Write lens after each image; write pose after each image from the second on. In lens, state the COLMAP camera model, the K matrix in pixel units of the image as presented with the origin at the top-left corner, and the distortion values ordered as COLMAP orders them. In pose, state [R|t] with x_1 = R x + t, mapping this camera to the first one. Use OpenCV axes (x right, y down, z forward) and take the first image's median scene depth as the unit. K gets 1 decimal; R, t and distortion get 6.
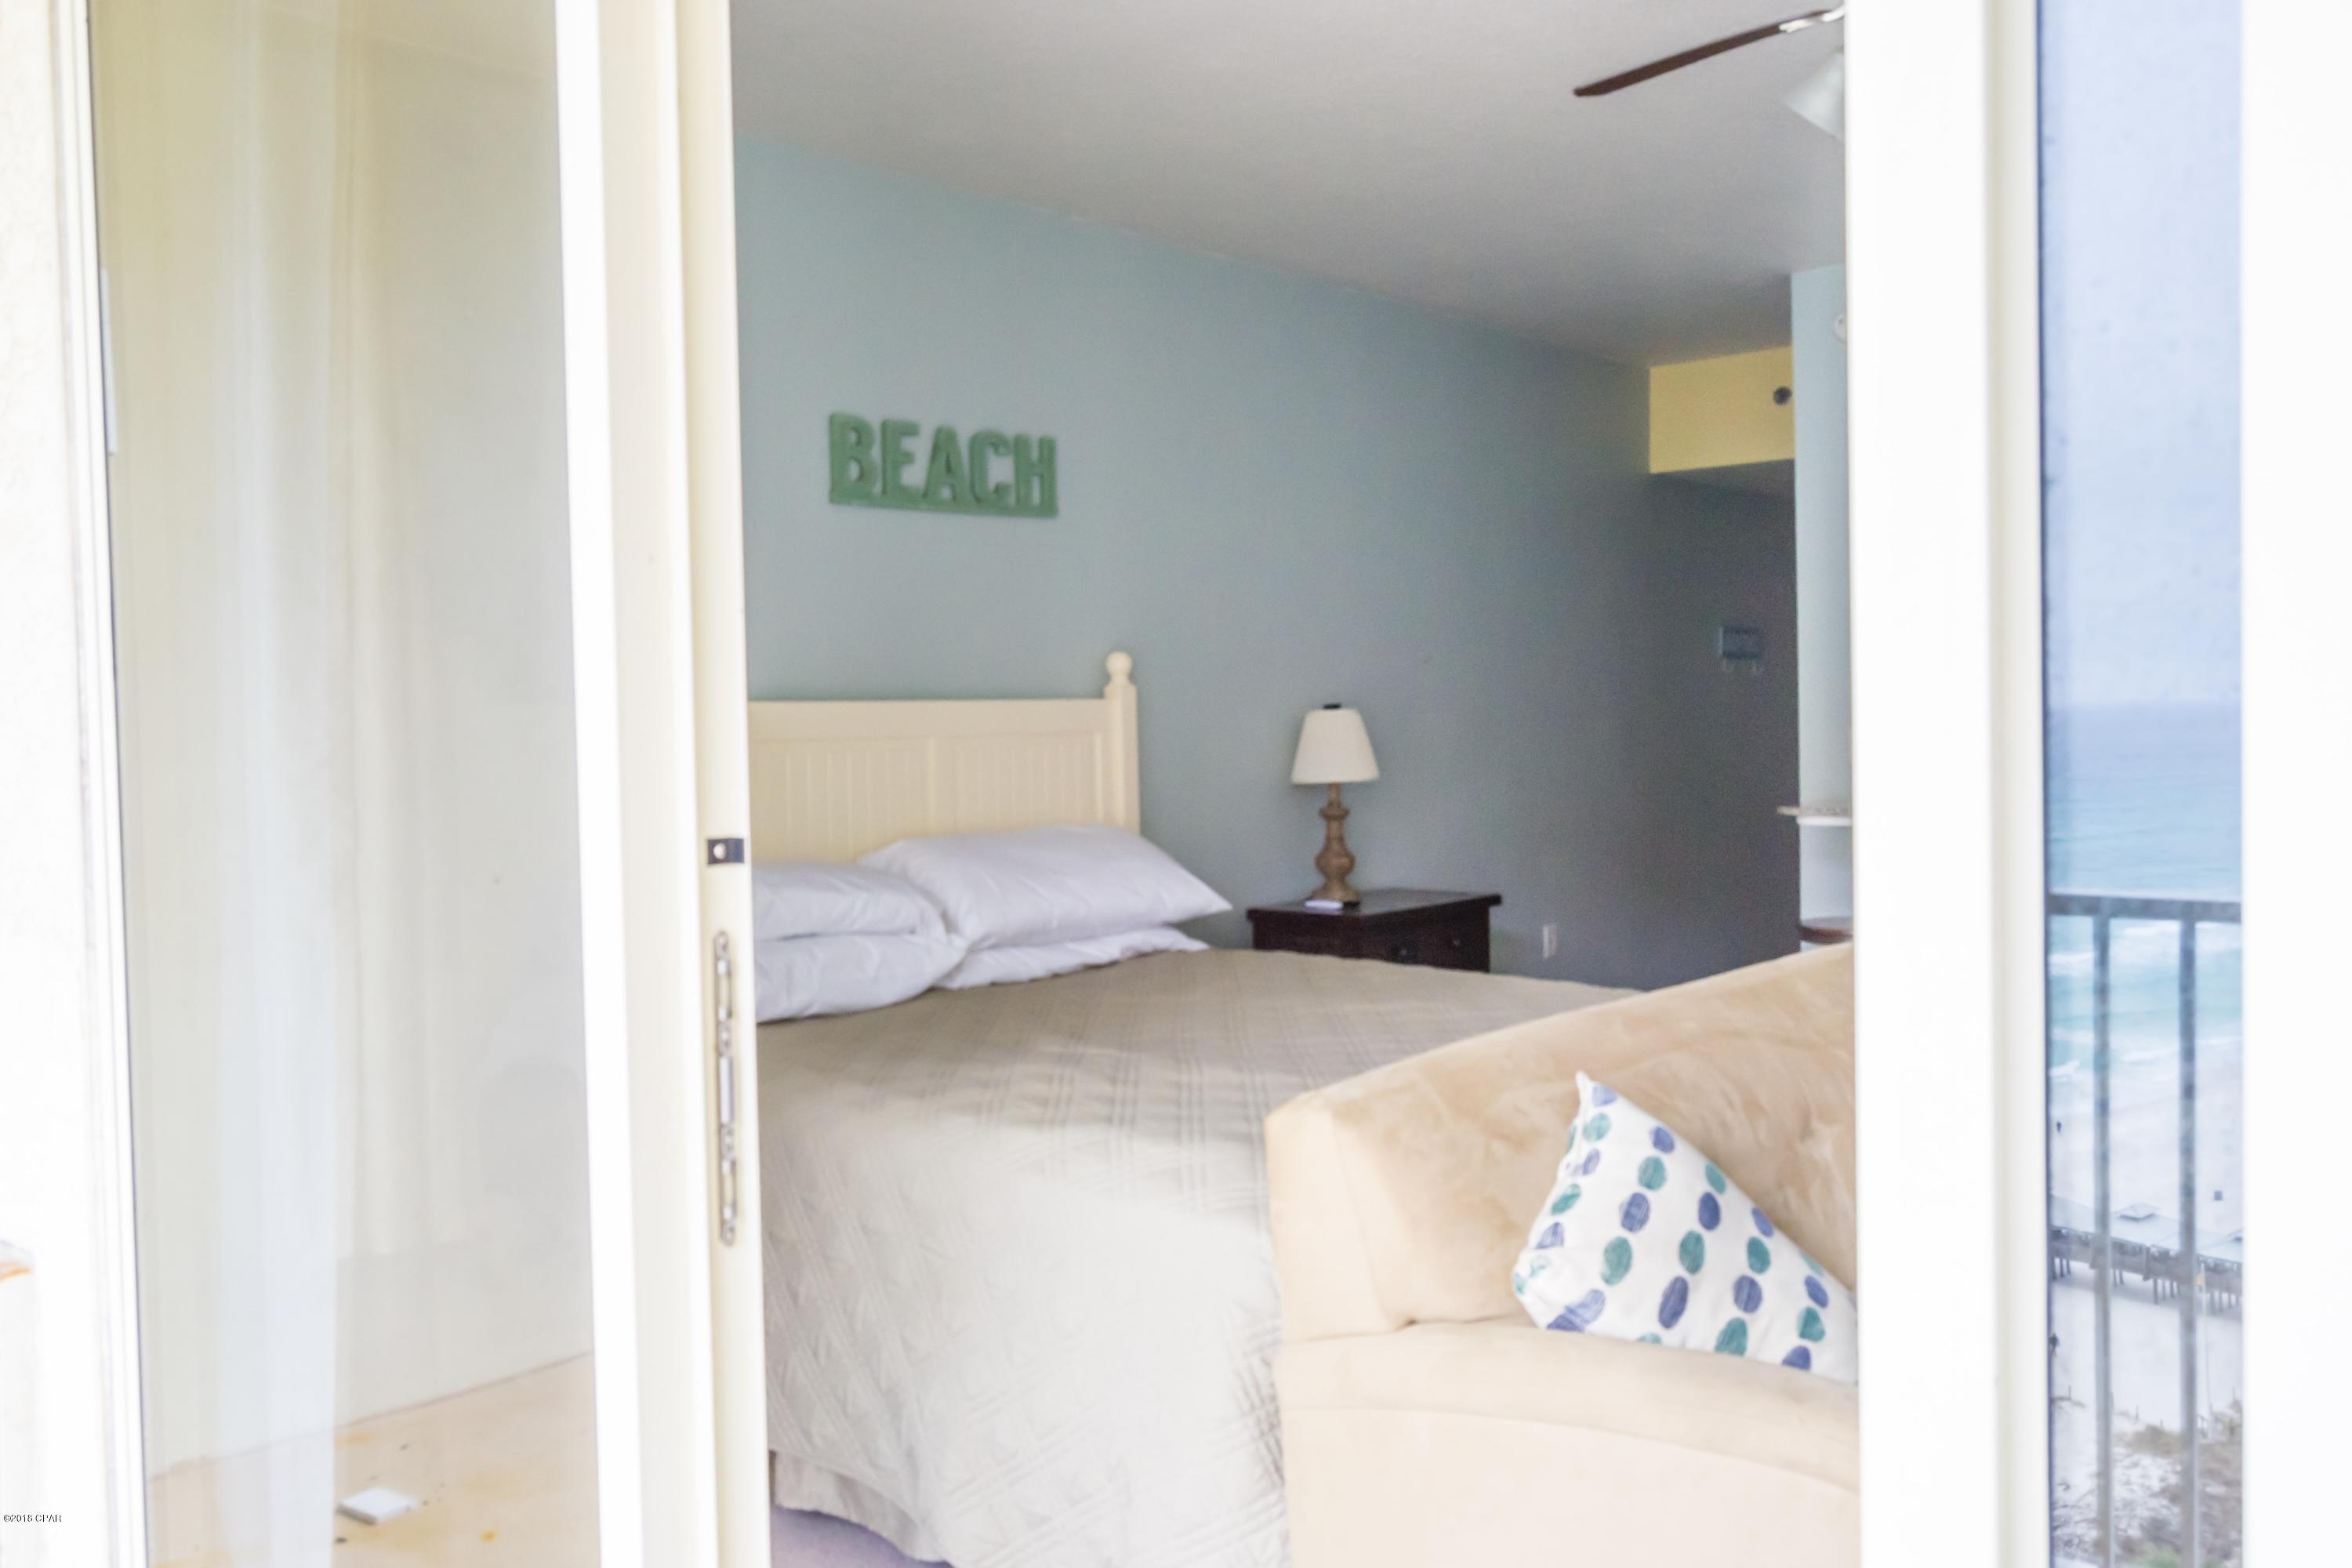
lens RADIAL K [[1814.0, 0, 1228.8], [0, 1814.0, 757.4], [0, 0, 1]] dist [-0.022466, 0.007912]
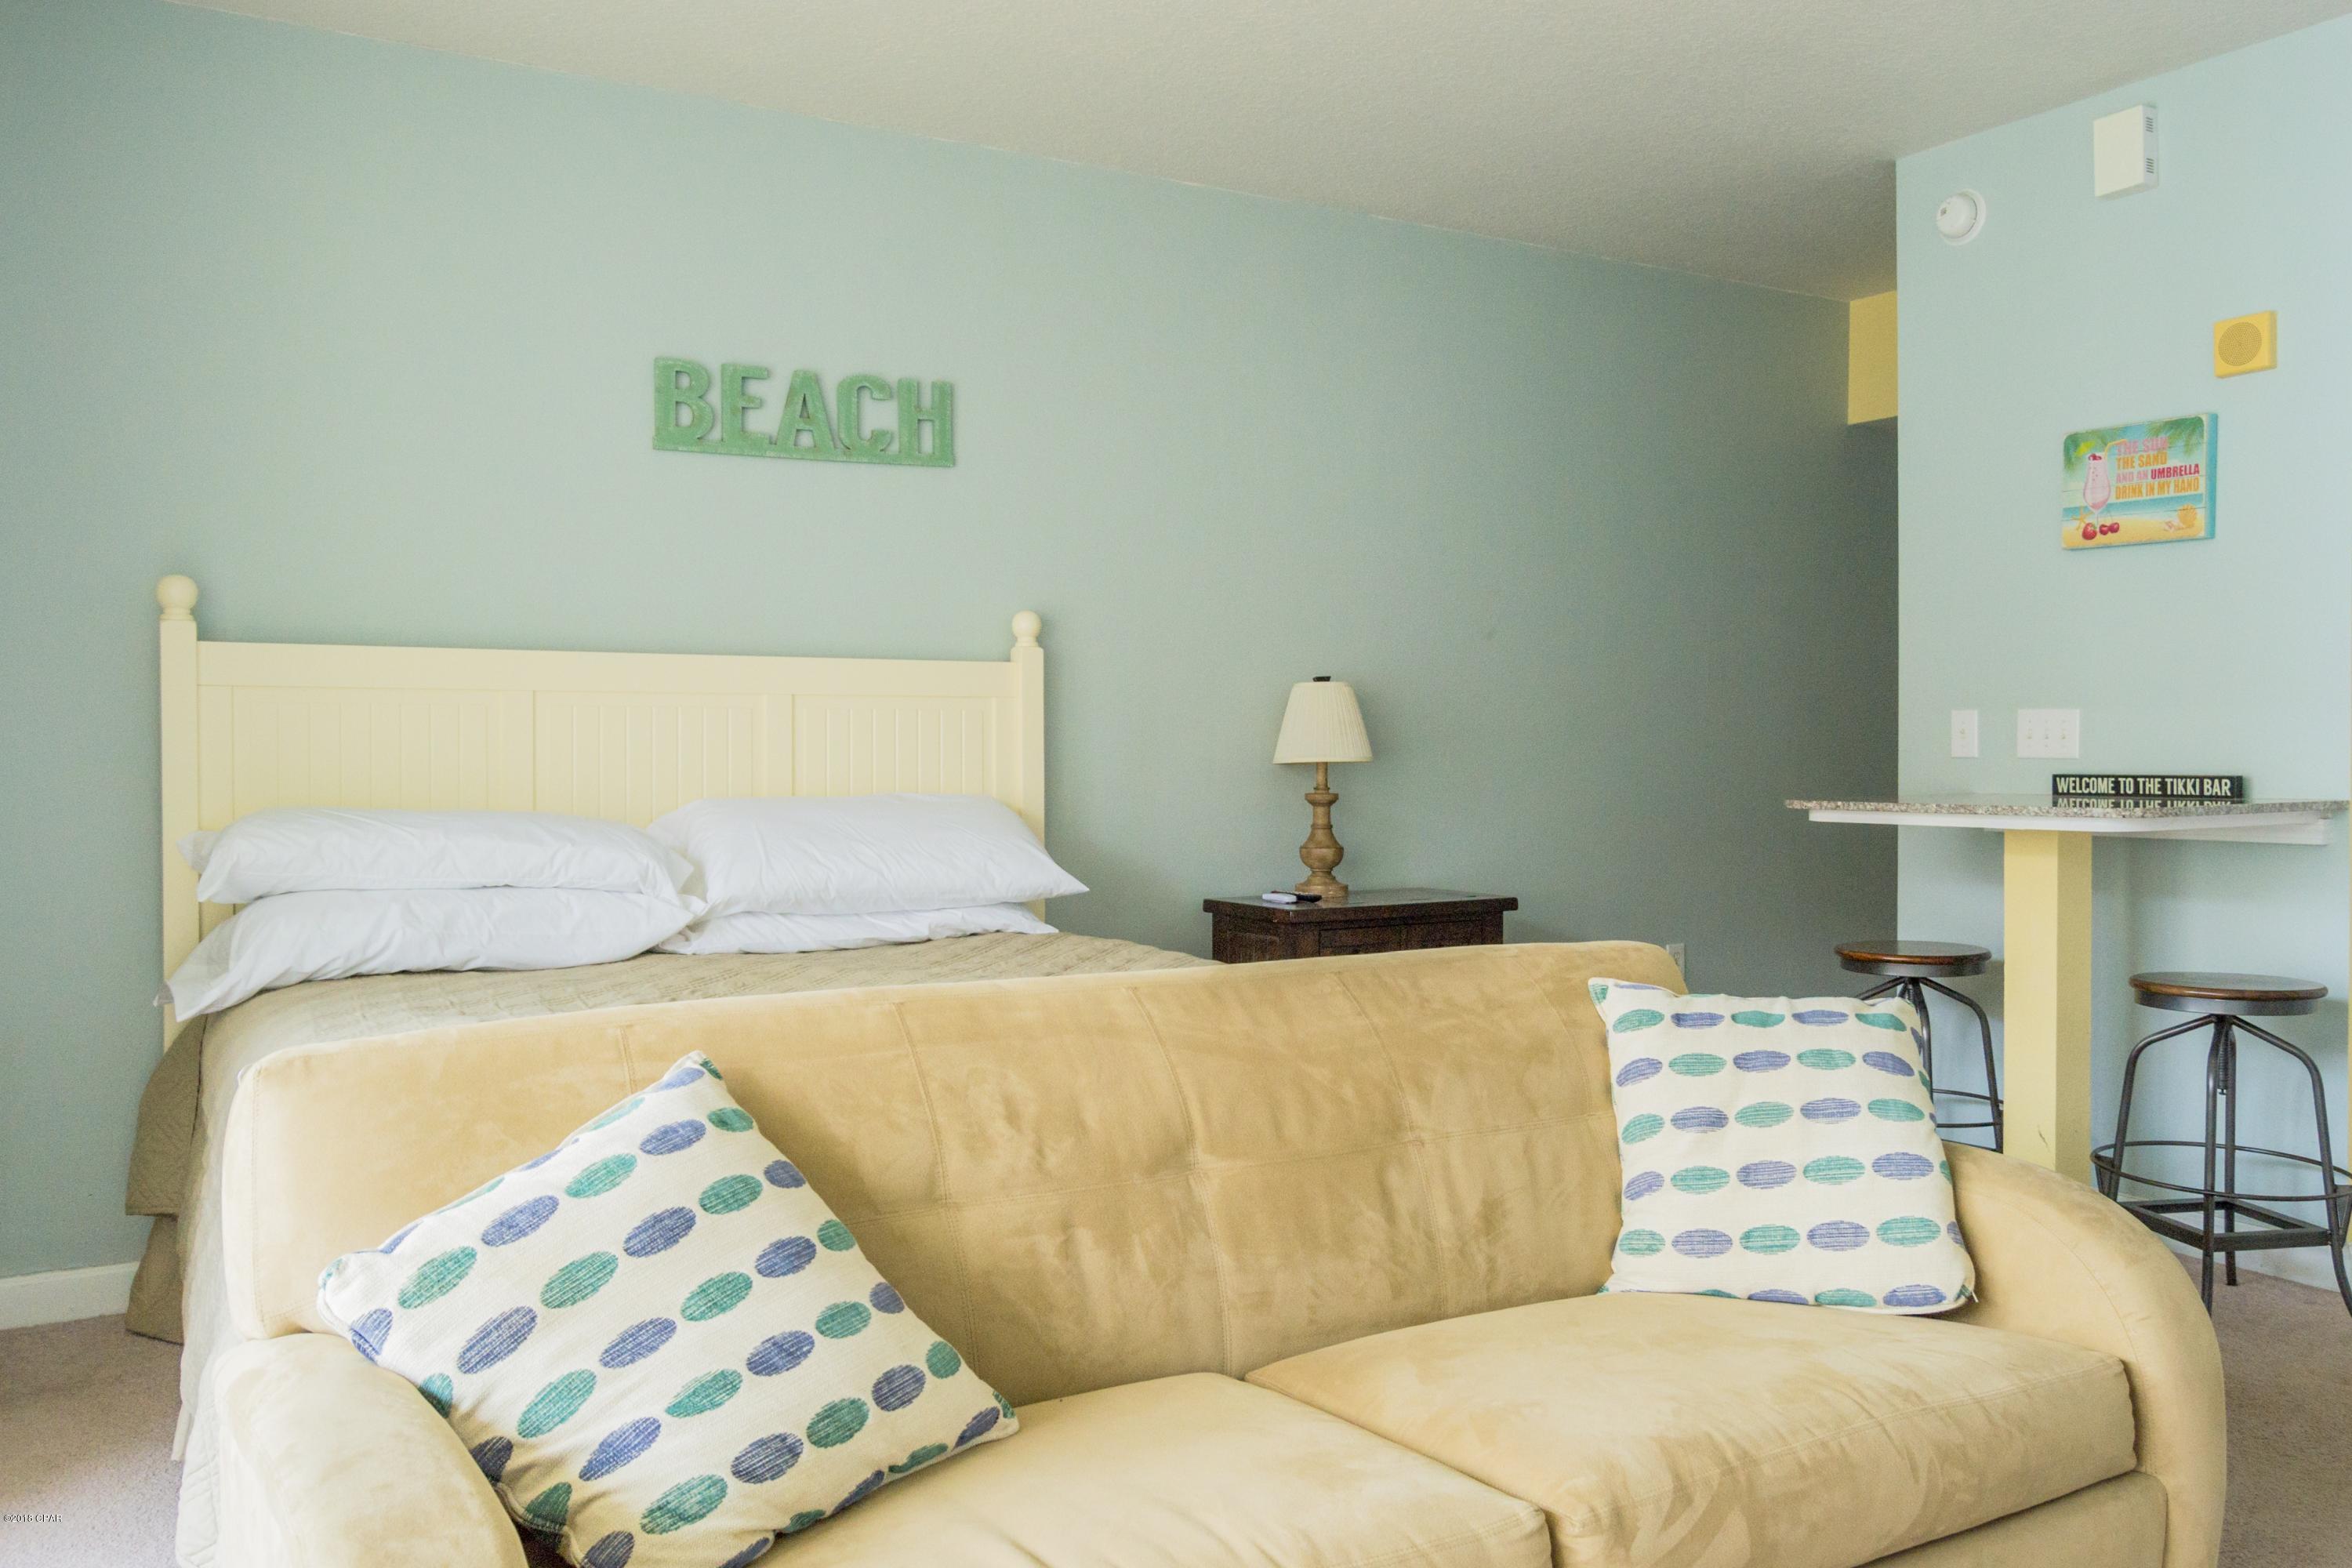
lens RADIAL K [[1814.0, 0, 1190.5], [0, 1814.0, 781.2], [0, 0, 1]] dist [-0.022466, 0.007912]
pose [[0.953489, 0.022169, -0.300611, 0.310791], [-0.021767, 0.999752, 0.004688, 0.022815], [0.300641, 0.002074, 0.953735, 0.149128]]
